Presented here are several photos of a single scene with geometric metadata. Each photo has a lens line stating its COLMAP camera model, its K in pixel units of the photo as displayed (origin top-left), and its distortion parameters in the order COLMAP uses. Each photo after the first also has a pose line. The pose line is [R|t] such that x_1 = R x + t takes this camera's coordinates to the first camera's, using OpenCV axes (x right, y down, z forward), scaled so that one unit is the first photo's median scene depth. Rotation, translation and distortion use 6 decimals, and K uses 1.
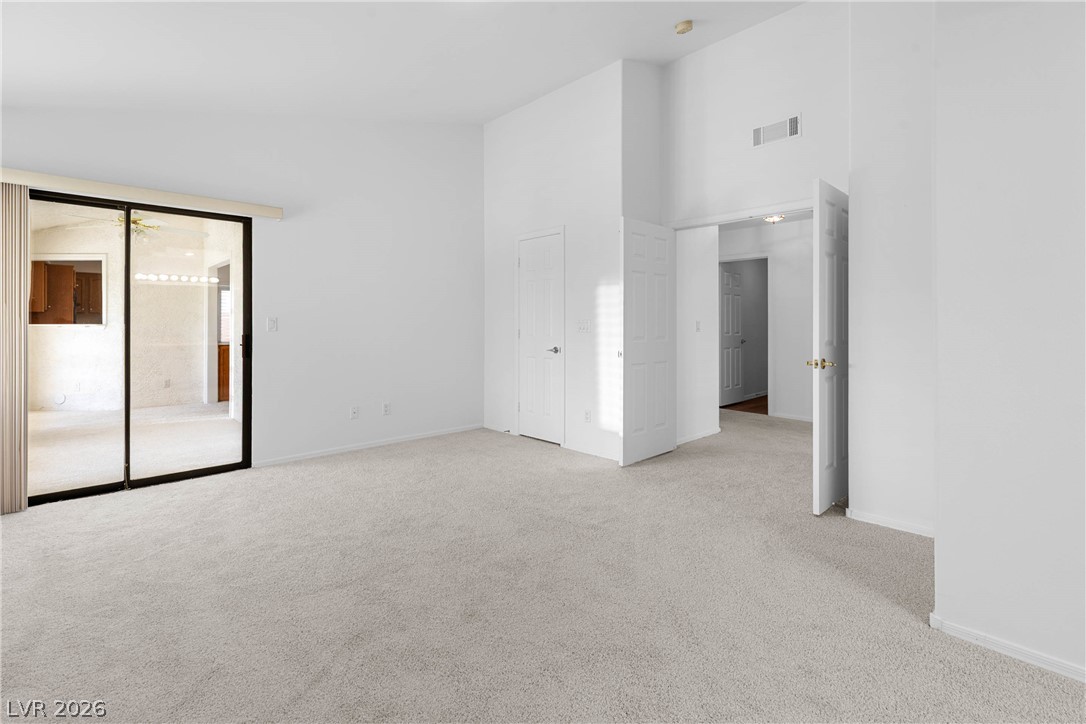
lens RADIAL K [[502.6, 0, 540.7], [0, 502.6, 322.8], [0, 0, 1]] dist [0.003072, 0.000330]
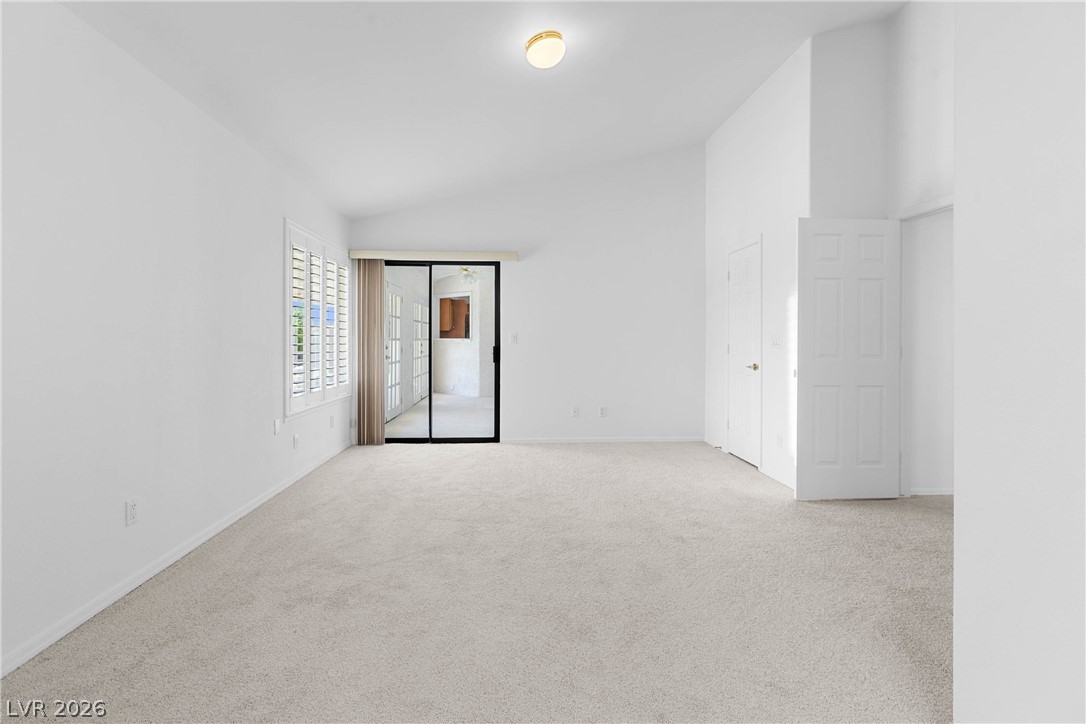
lens RADIAL K [[496.4, 0, 544.3], [0, 496.4, 338.3], [0, 0, 1]] dist [0.000984, 0.000024]
pose [[0.759896, 0.001175, -0.650043, 0.383521], [-0.001158, 0.999999, 0.000454, 0.001030], [0.650043, 0.000408, 0.759897, 0.043524]]
